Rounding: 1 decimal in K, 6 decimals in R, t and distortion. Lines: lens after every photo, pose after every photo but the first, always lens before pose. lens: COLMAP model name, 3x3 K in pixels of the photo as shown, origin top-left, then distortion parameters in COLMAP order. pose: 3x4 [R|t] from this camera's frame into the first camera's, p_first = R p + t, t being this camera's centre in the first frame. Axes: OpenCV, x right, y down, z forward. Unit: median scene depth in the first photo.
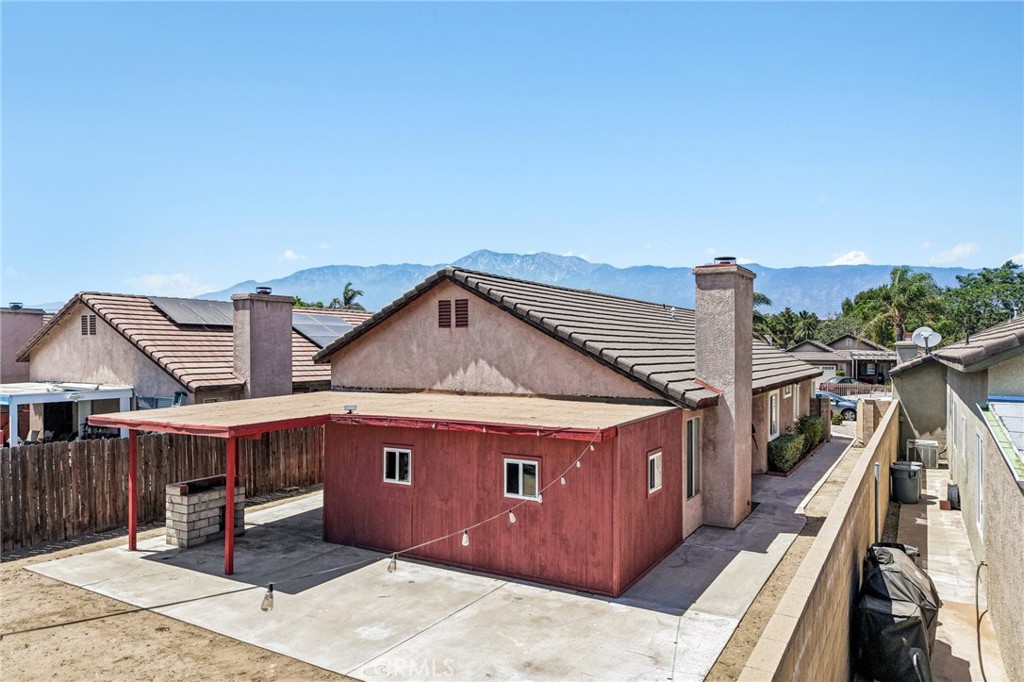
lens RADIAL K [[682.5, 0, 512.0], [0, 682.5, 341.0], [0, 0, 1]] dist [0.045542, -0.054517]
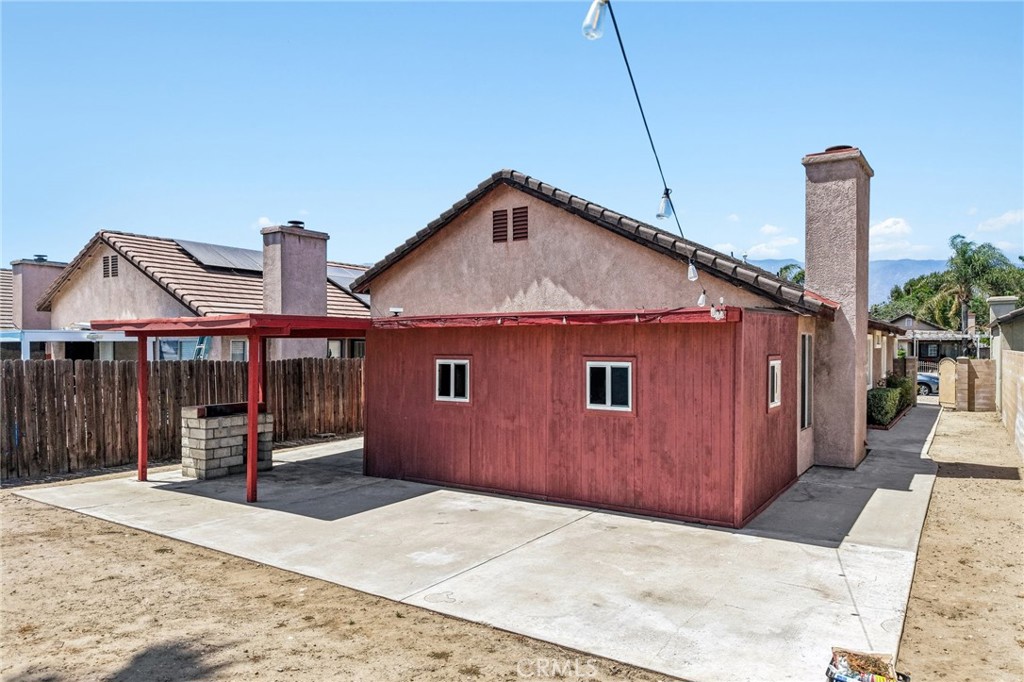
lens RADIAL K [[680.6, 0, 512.0], [0, 680.6, 341.0], [0, 0, 1]] dist [0.063155, -0.082311]
pose [[0.998947, 0.000300, -0.045872, -0.053811], [-0.000059, 0.999986, 0.005251, 0.123390], [0.045873, -0.005243, 0.998934, 0.166893]]
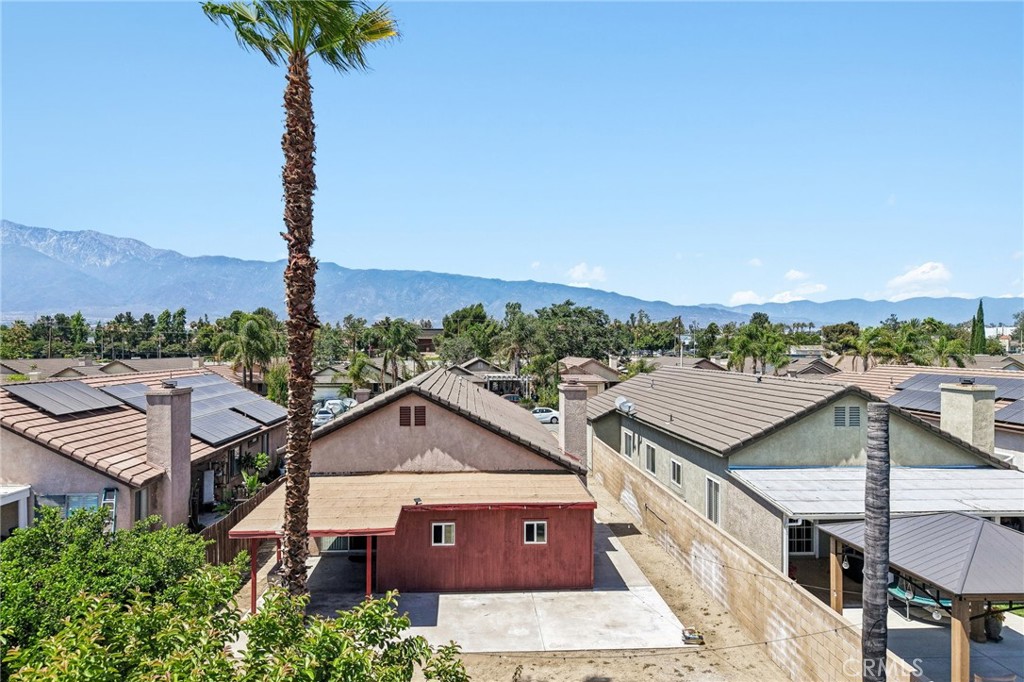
lens RADIAL K [[682.5, 0, 512.0], [0, 682.5, 341.0], [0, 0, 1]] dist [0.045542, -0.054517]
pose [[0.826118, 0.006808, 0.563456, -0.864147], [-0.010077, 0.999946, 0.002691, -0.244312], [-0.563407, -0.007901, 0.826142, -0.339875]]
